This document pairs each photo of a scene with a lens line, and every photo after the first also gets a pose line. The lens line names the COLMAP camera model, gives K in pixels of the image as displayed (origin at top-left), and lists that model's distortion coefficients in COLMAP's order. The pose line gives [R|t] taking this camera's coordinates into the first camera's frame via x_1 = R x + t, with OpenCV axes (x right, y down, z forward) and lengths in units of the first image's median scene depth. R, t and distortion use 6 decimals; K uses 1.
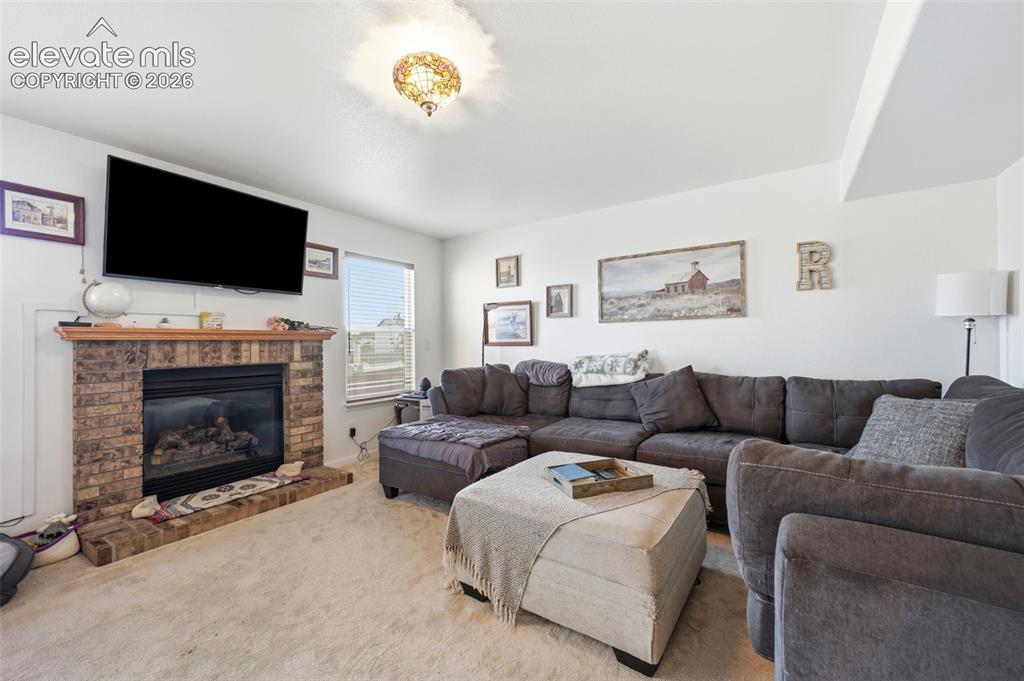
lens RADIAL K [[399.7, 0, 519.2], [0, 399.7, 345.1], [0, 0, 1]] dist [0.006641, -0.001335]
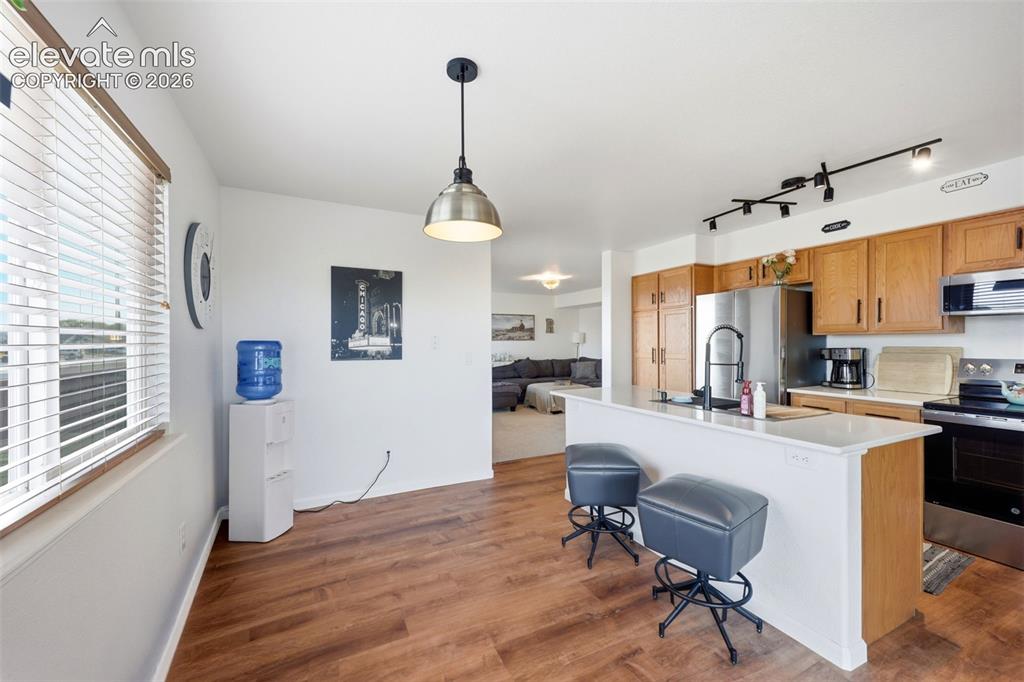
lens RADIAL K [[399.7, 0, 507.0], [0, 399.7, 342.4], [0, 0, 1]] dist [0.006641, -0.001335]
pose [[0.499171, 0.005821, 0.866484, -1.925827], [-0.004815, 0.999981, -0.003944, -0.038832], [-0.866490, -0.002203, 0.499189, -0.291759]]
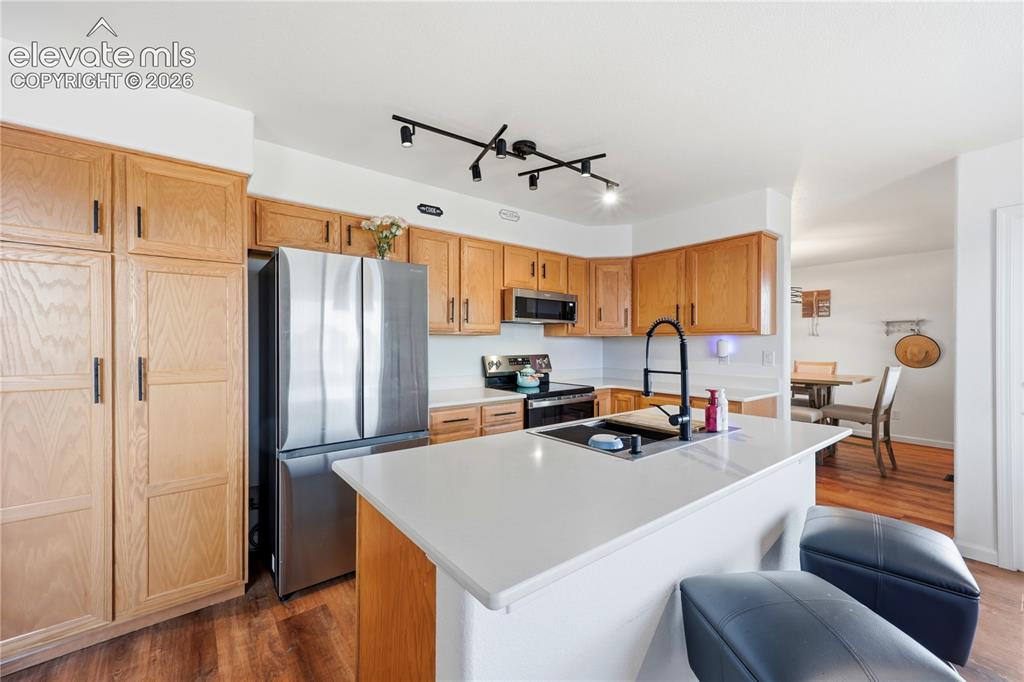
lens RADIAL K [[399.7, 0, 510.1], [0, 399.7, 340.5], [0, 0, 1]] dist [0.006641, -0.001335]
pose [[-0.945981, 0.006725, 0.324151, -1.136104], [0.003487, 0.999938, -0.010570, -0.041796], [-0.324202, -0.008869, -0.945946, 0.236483]]
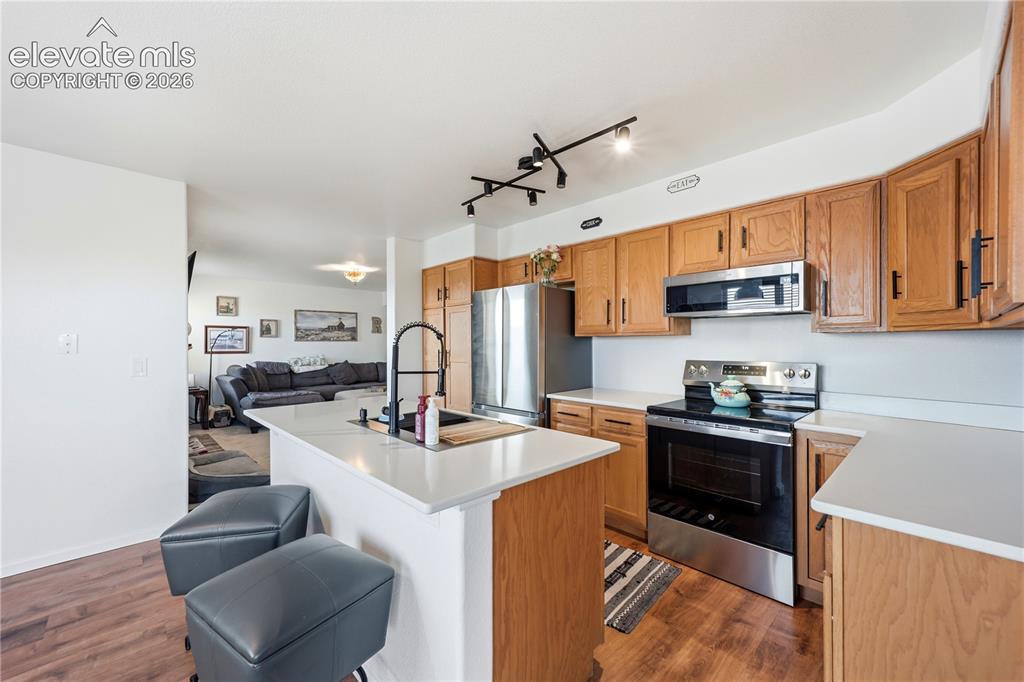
lens RADIAL K [[399.7, 0, 506.5], [0, 399.7, 341.3], [0, 0, 1]] dist [0.006641, -0.001335]
pose [[0.217436, 0.010705, 0.976016, -1.640904], [-0.003839, 0.999942, -0.010112, -0.042689], [-0.976067, -0.001548, 0.217464, -0.501127]]
